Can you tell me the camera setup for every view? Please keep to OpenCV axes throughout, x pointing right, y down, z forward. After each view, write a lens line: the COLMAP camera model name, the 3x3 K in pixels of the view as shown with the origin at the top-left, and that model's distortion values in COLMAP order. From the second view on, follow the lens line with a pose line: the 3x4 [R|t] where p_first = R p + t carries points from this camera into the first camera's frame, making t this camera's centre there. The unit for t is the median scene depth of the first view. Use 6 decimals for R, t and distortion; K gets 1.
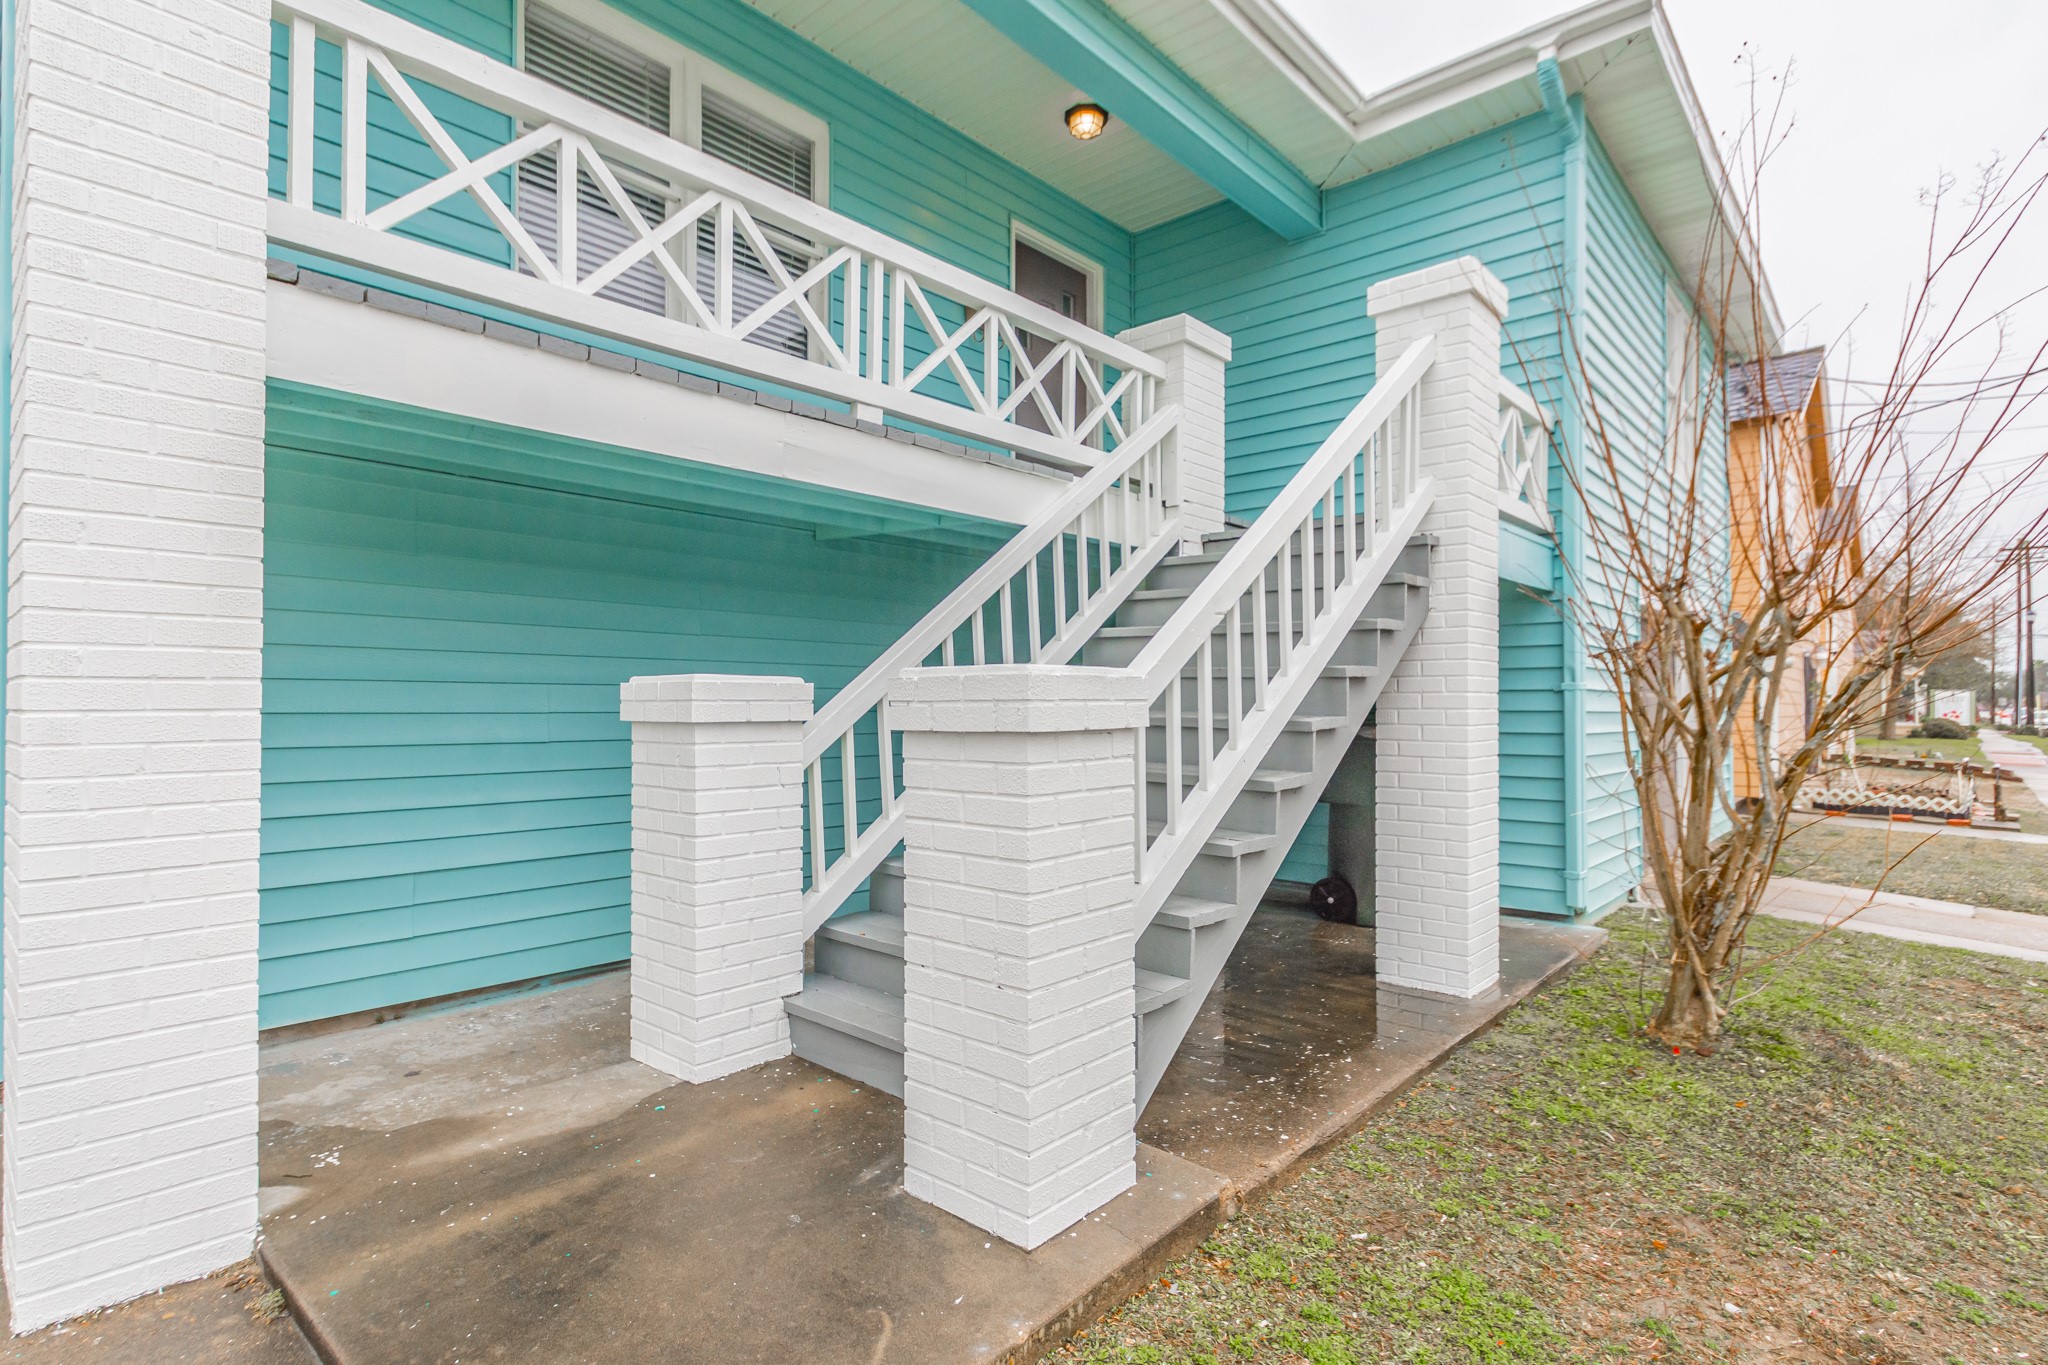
lens RADIAL K [[1020.4, 0, 1019.0], [0, 1020.4, 705.8], [0, 0, 1]] dist [0.001543, 0.000076]
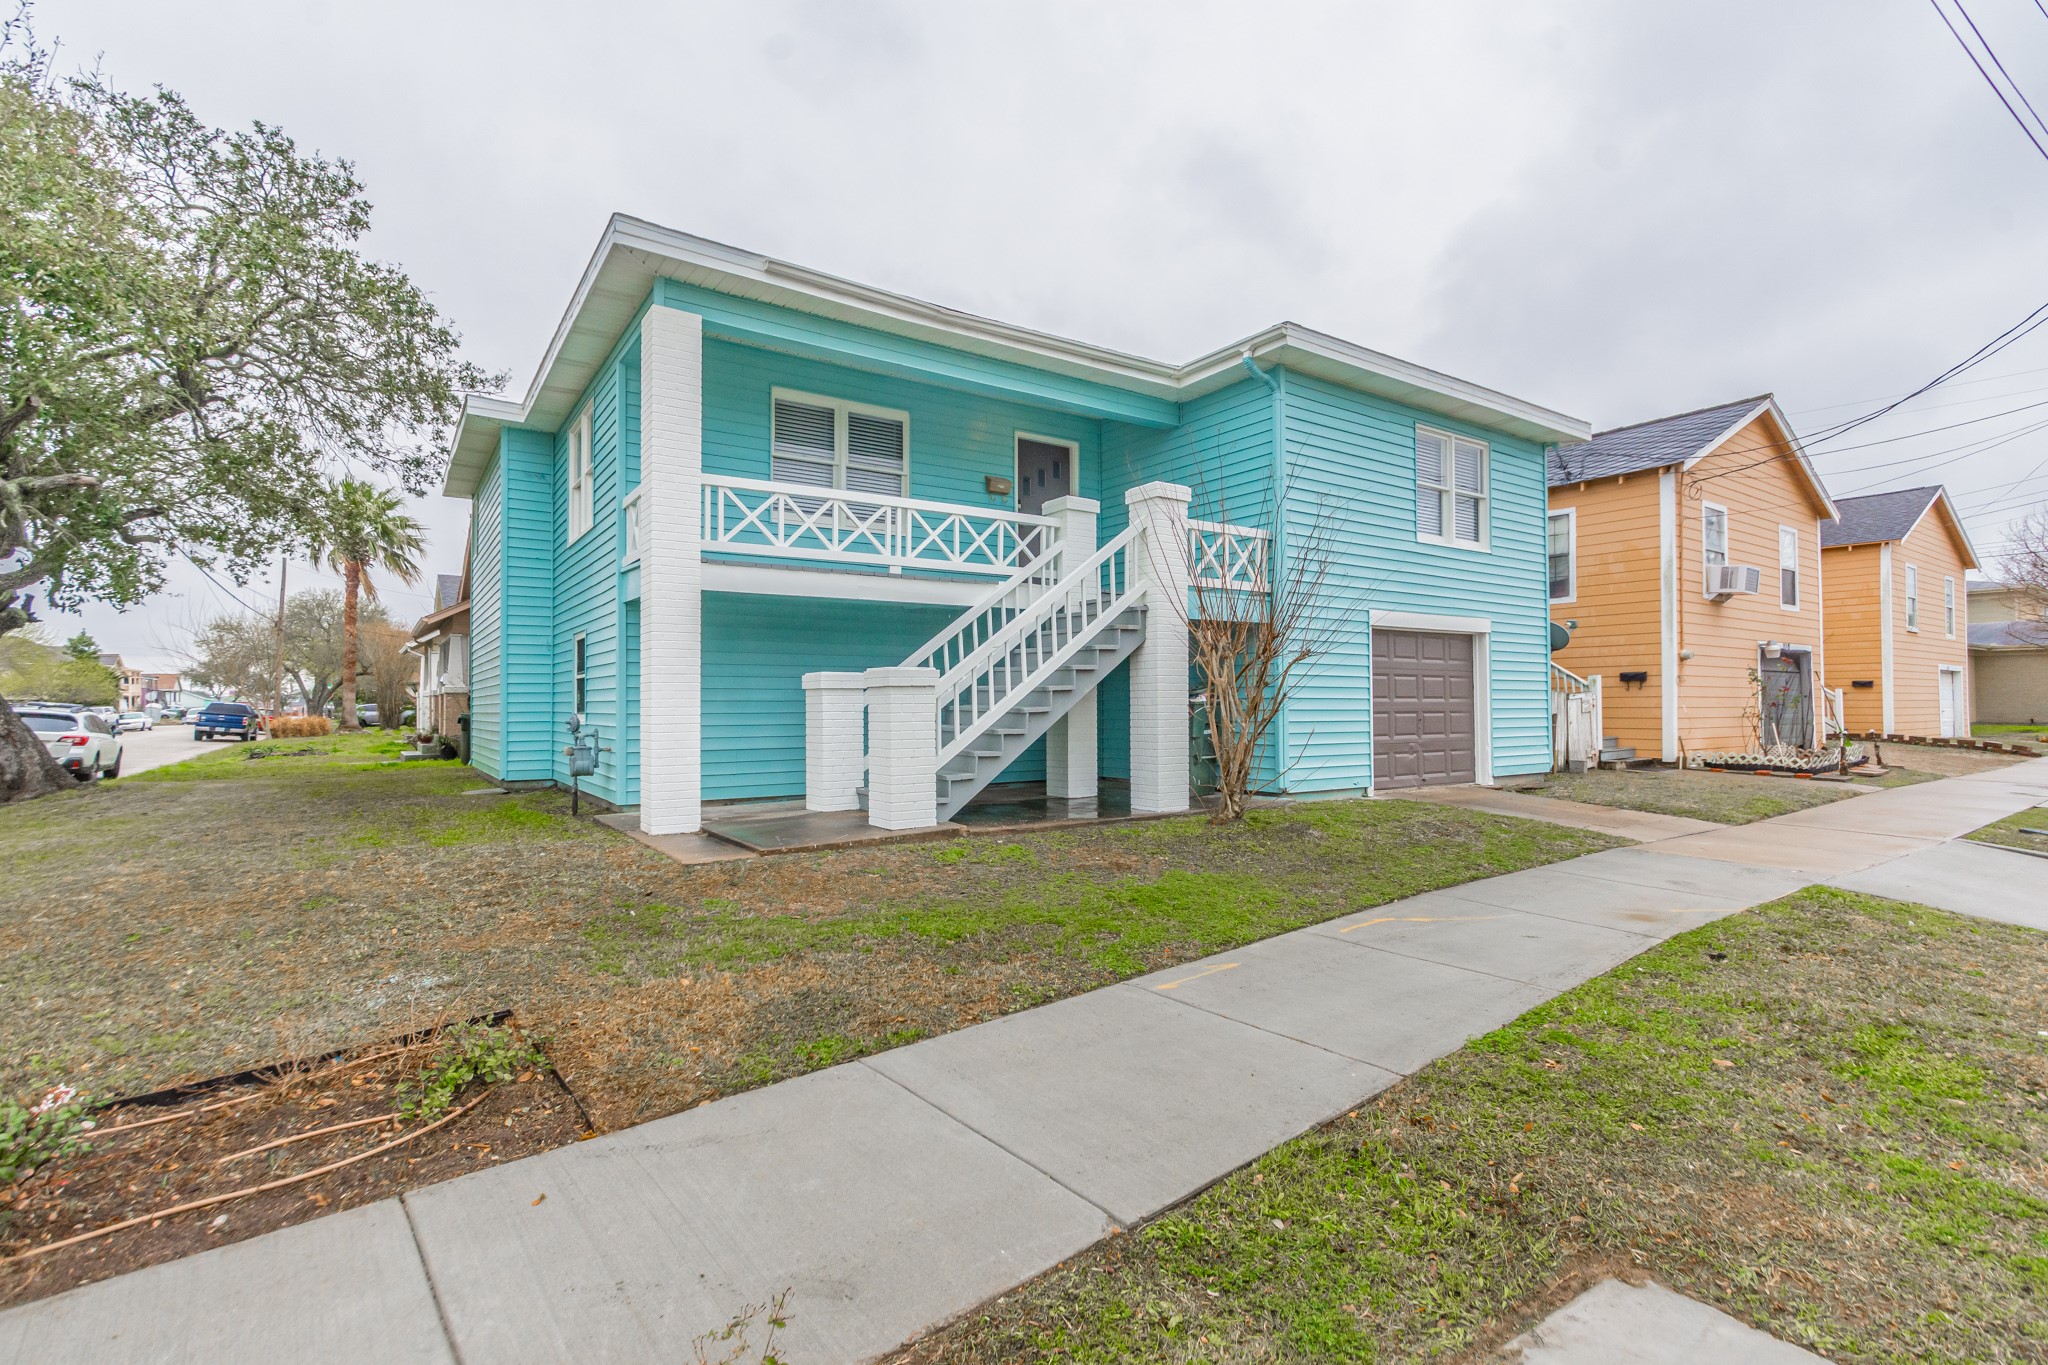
lens RADIAL K [[963.4, 0, 1013.6], [0, 963.4, 692.1], [0, 0, 1]] dist [-0.009861, -0.000393]
pose [[0.969855, -0.010814, -0.243441, 0.615162], [0.006862, 0.999831, -0.017077, 0.055873], [0.243584, 0.014892, 0.969765, -1.070651]]
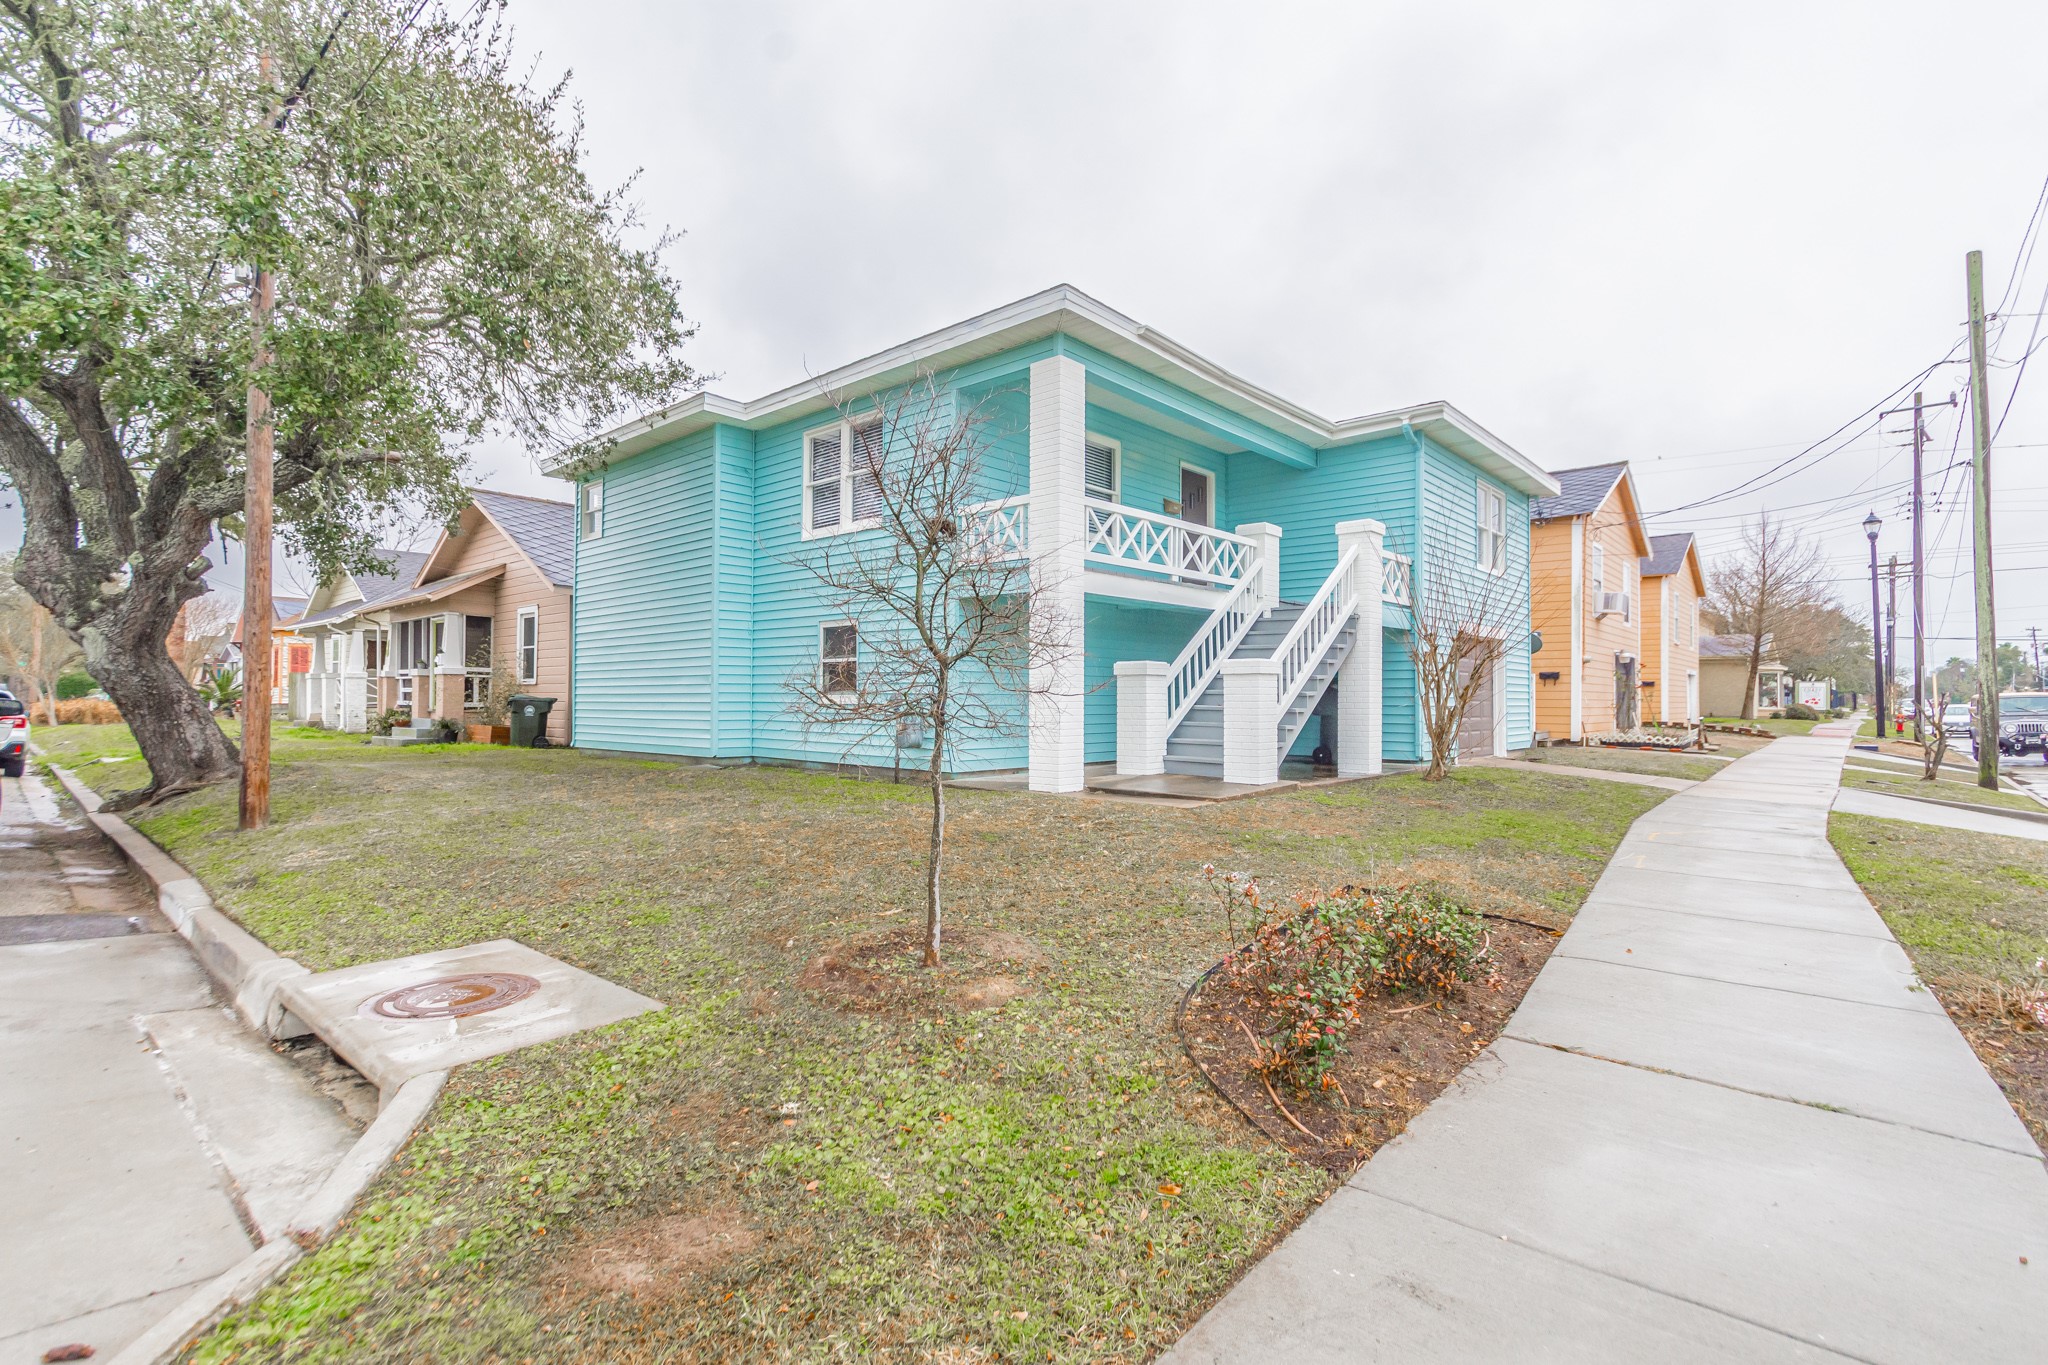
lens RADIAL K [[963.4, 0, 1013.6], [0, 963.4, 692.1], [0, 0, 1]] dist [-0.009861, -0.000393]
pose [[0.999981, 0.003001, -0.005472, -0.531647], [-0.003036, 0.999974, -0.006481, 0.071231], [0.005452, 0.006497, 0.999964, -1.658890]]
